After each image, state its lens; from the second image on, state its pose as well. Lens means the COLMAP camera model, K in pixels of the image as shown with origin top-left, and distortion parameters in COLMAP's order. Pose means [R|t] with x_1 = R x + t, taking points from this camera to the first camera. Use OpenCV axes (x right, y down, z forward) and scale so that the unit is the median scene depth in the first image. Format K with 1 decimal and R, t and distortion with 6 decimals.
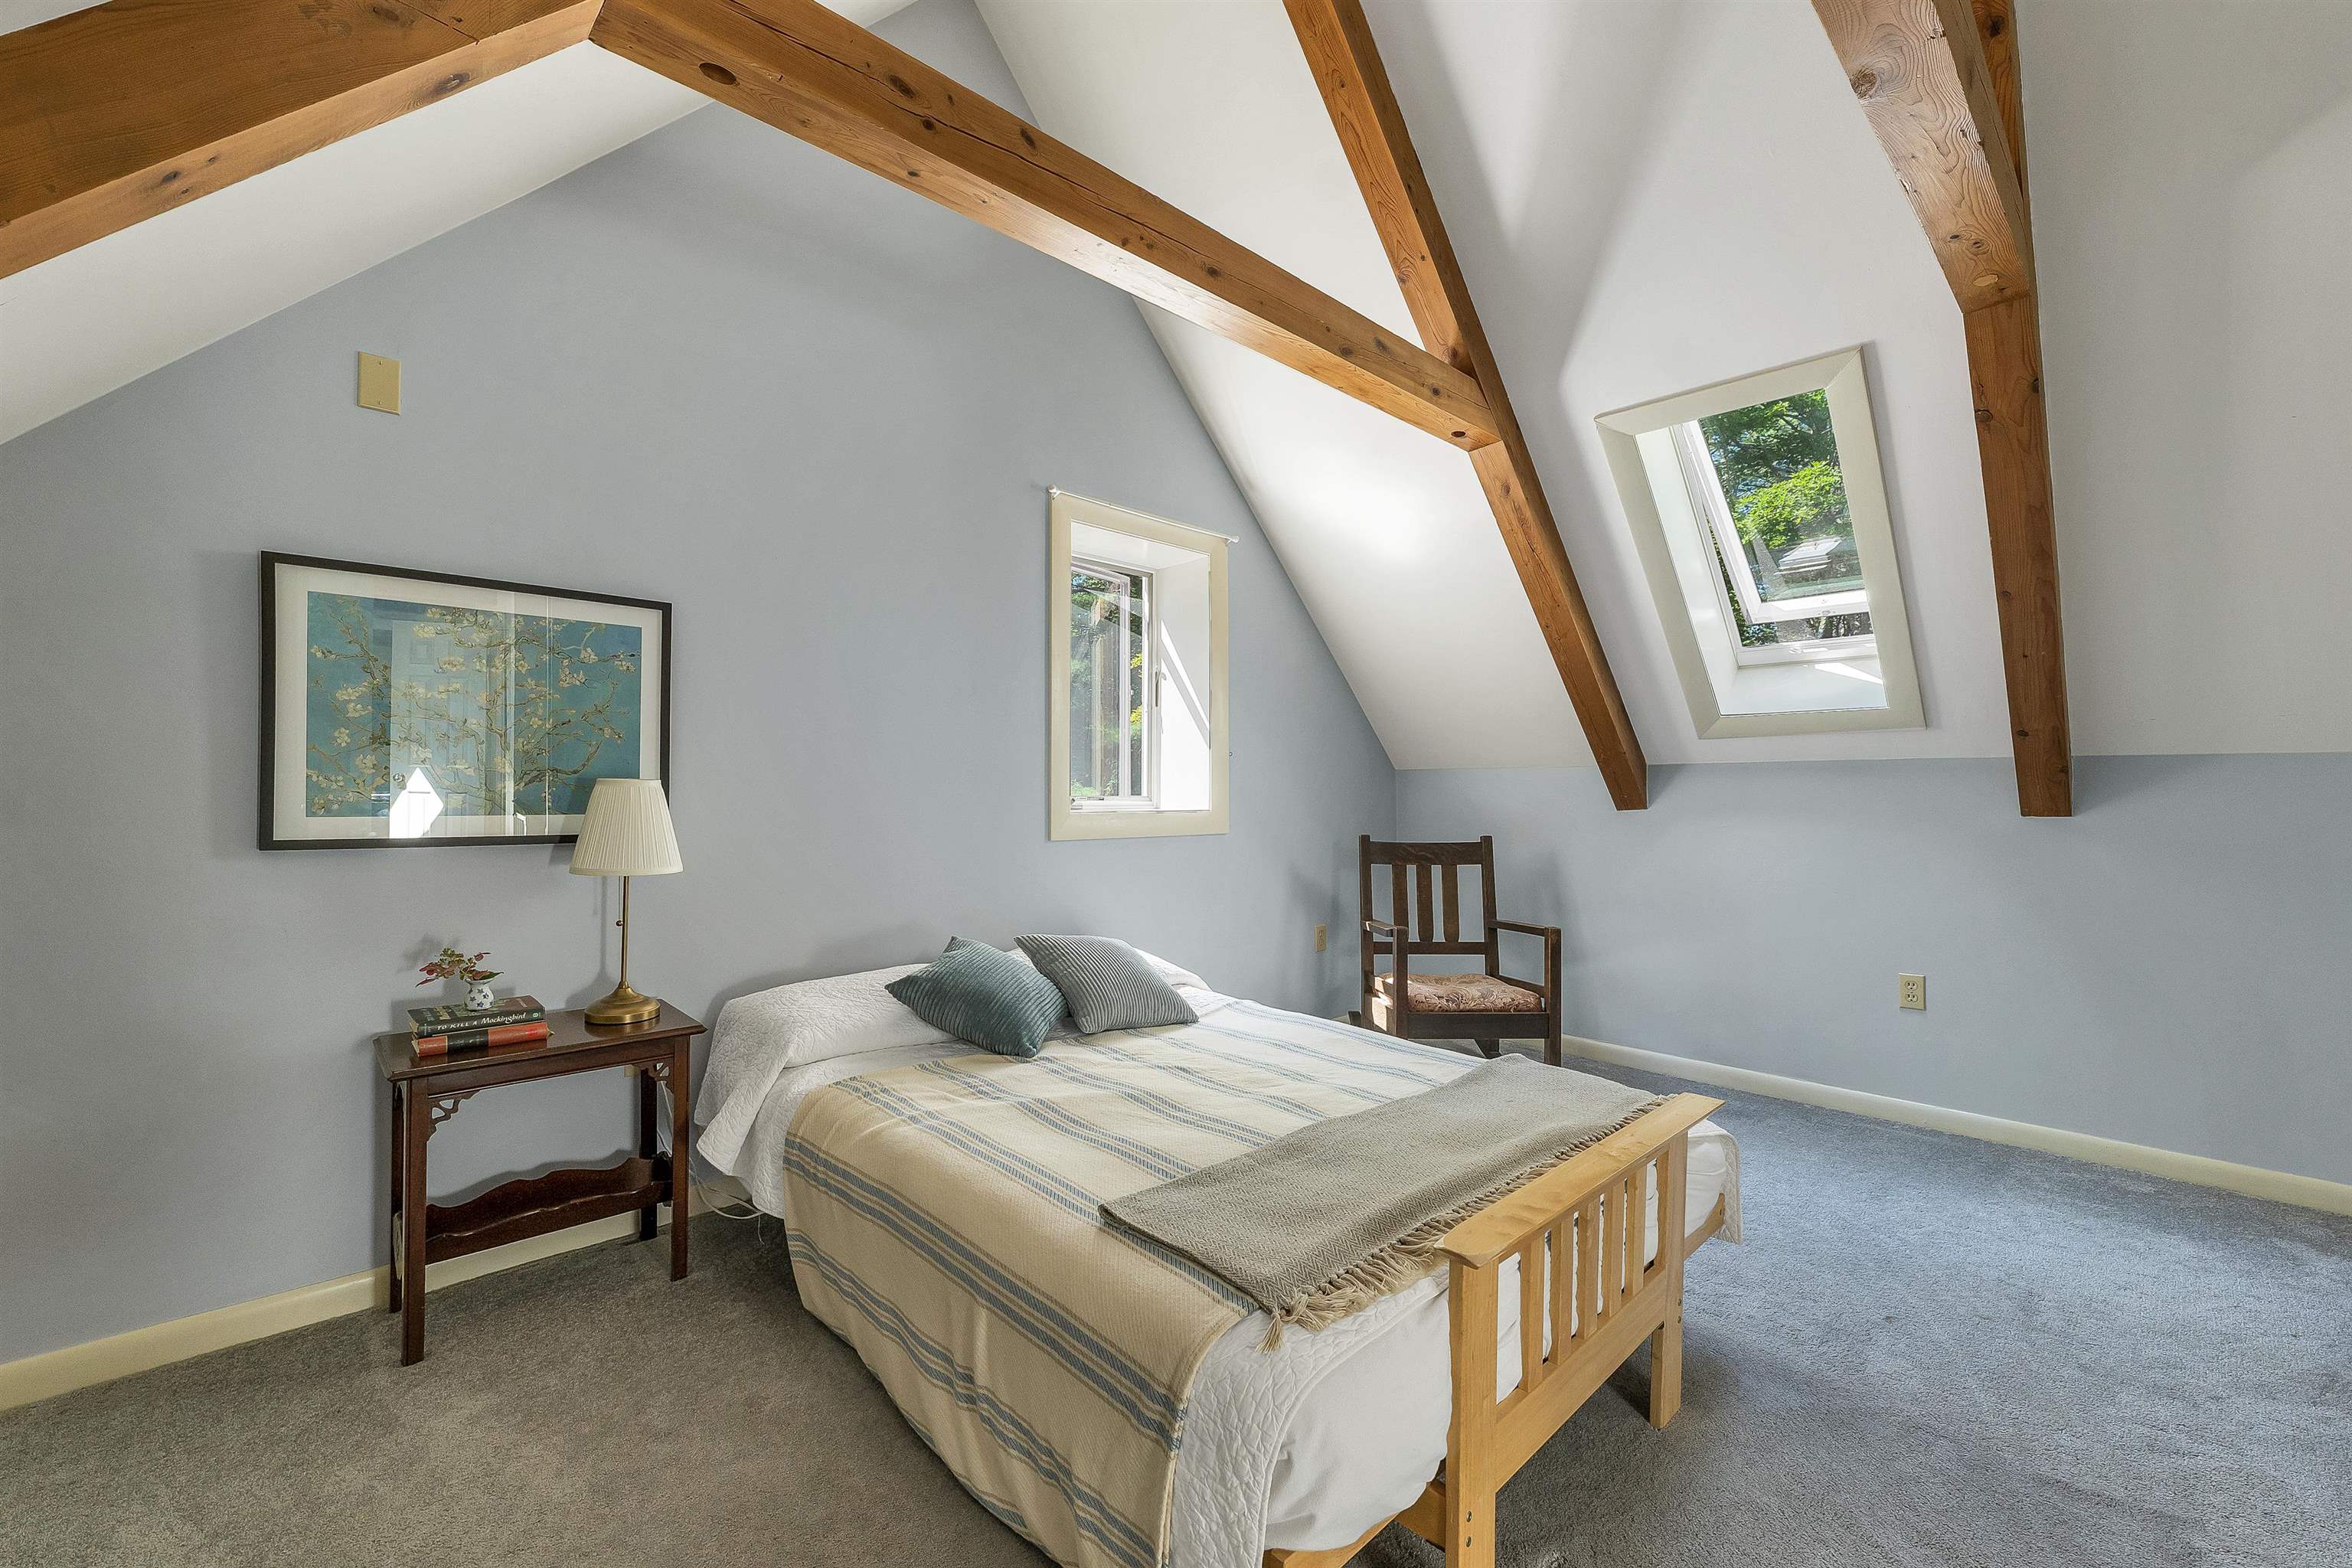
lens RADIAL K [[974.8, 0, 1179.5], [0, 974.8, 784.0], [0, 0, 1]] dist [-0.004507, 0.000852]
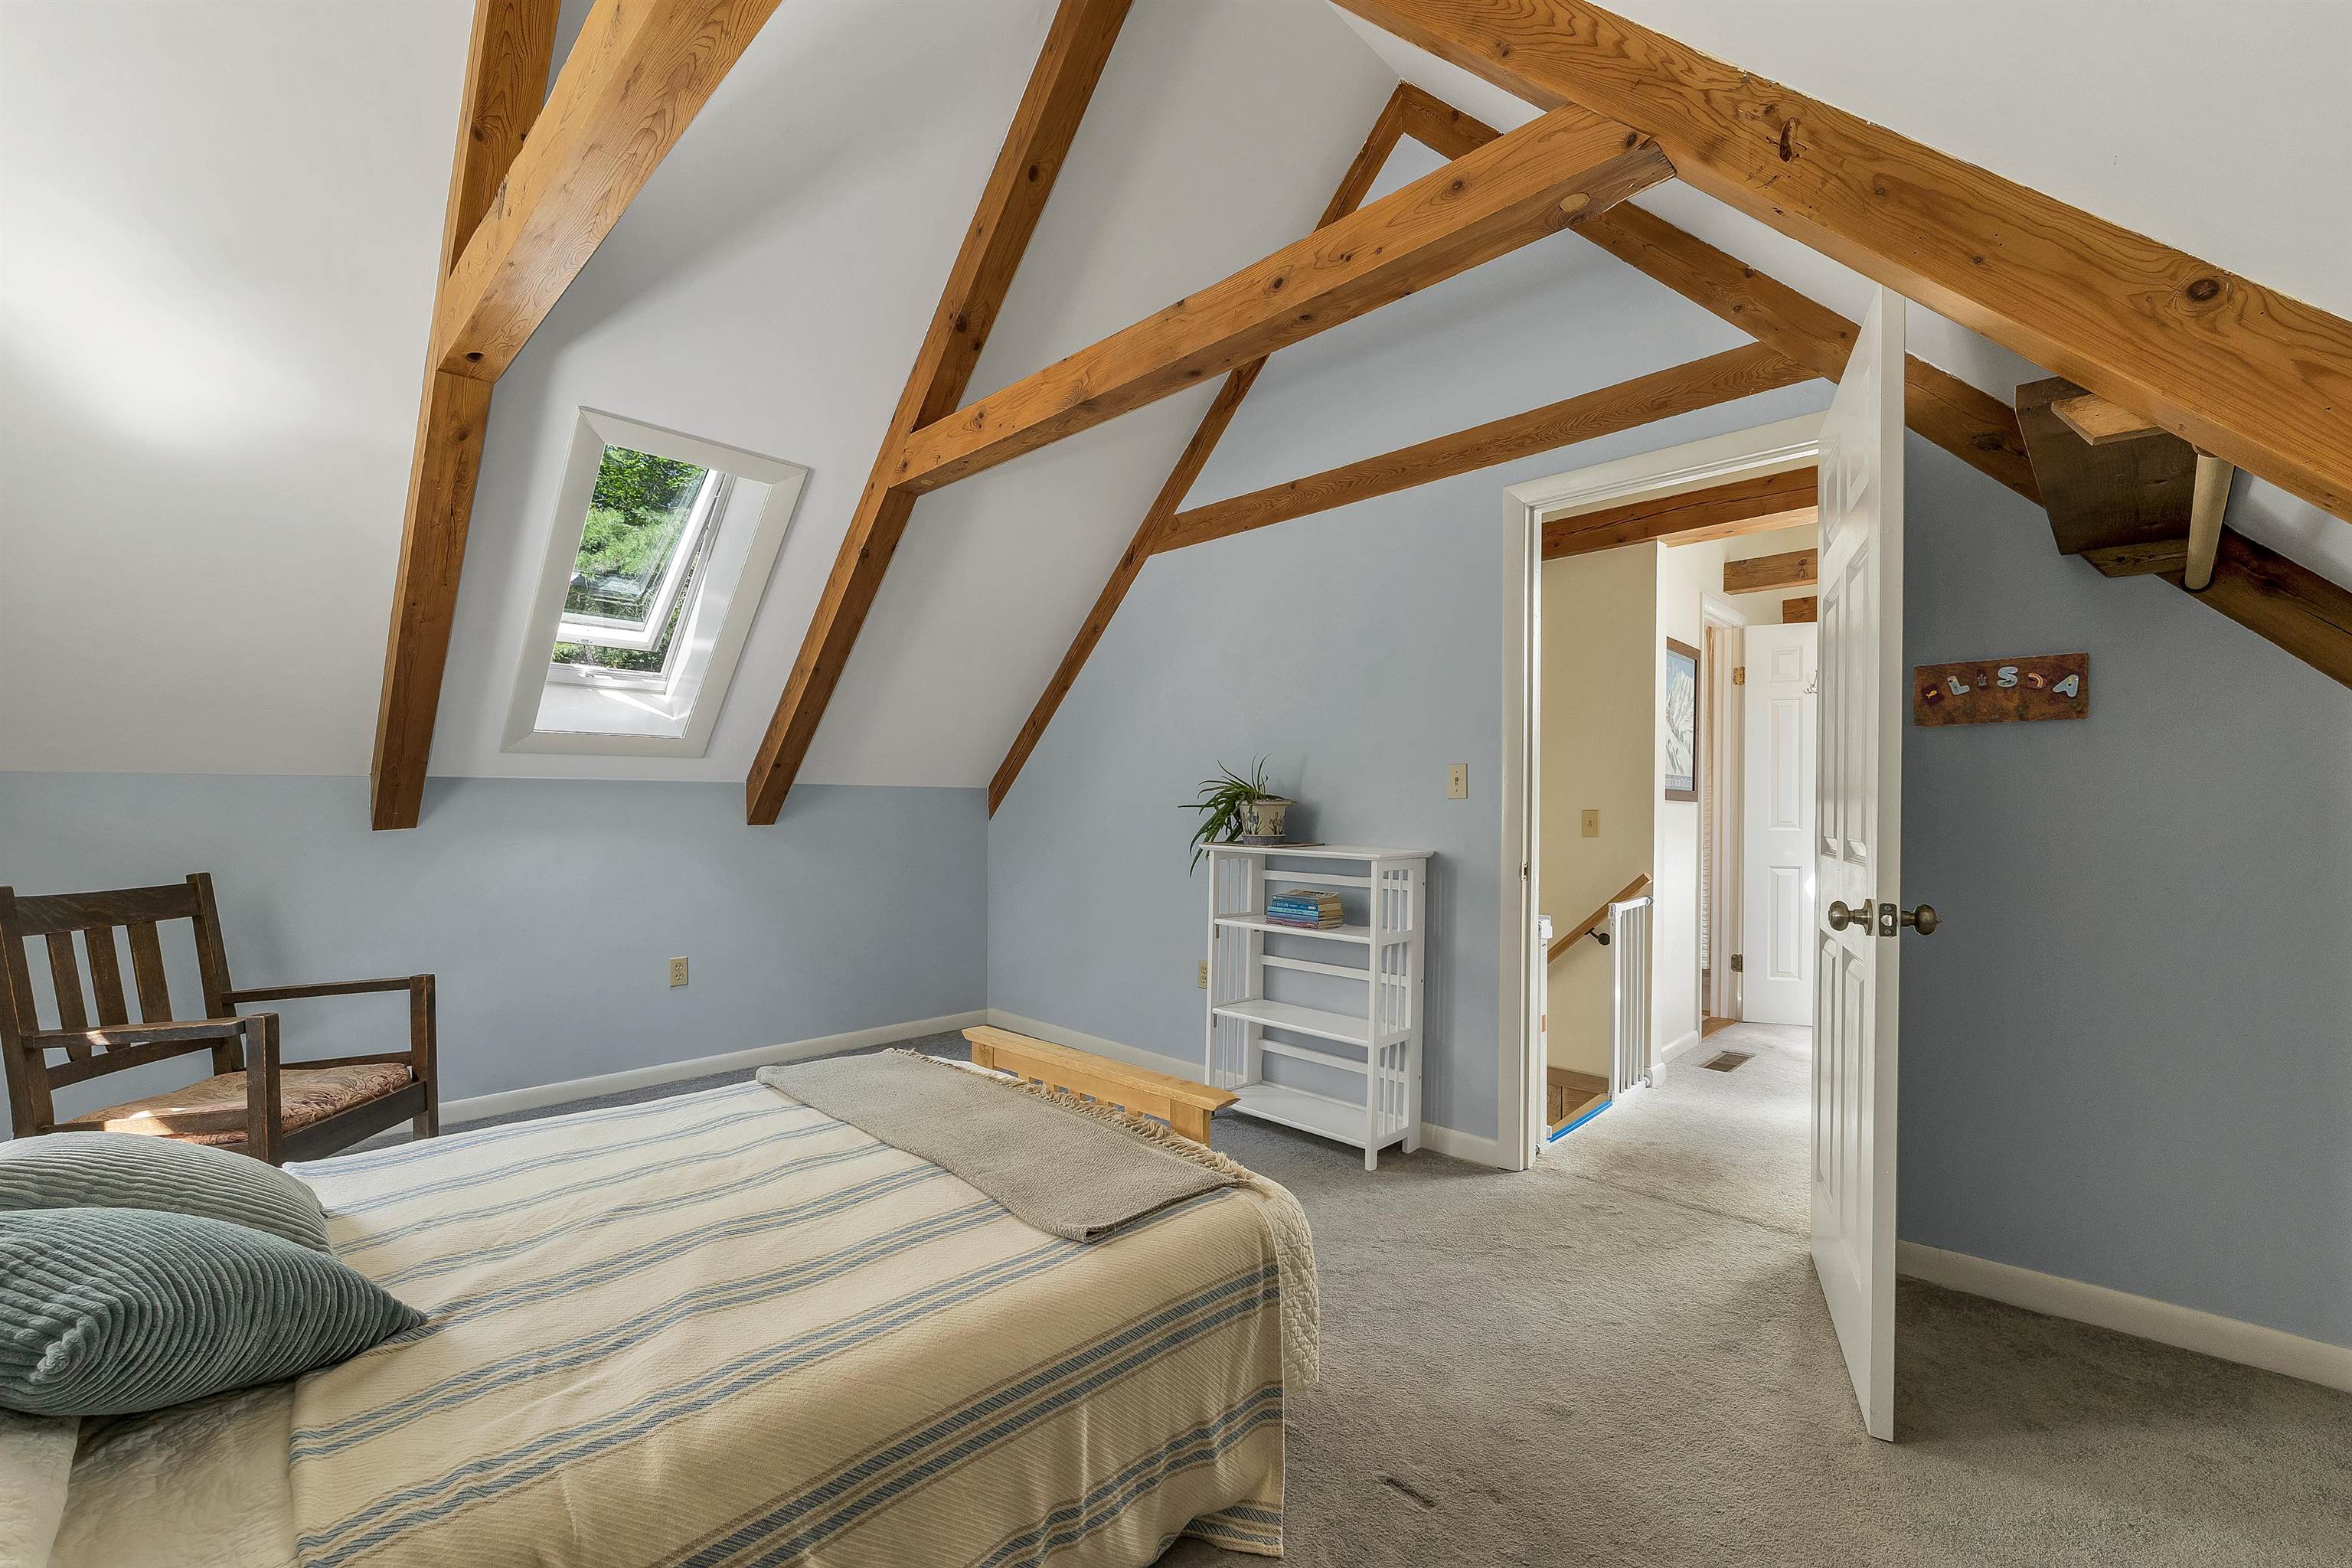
lens RADIAL K [[974.8, 0, 1177.7], [0, 974.8, 793.5], [0, 0, 1]] dist [-0.004507, 0.000852]
pose [[-0.050380, 0.009474, 0.998685, -0.705944], [-0.009417, 0.999906, -0.009960, -0.004411], [-0.998686, -0.009906, -0.050287, 0.624232]]
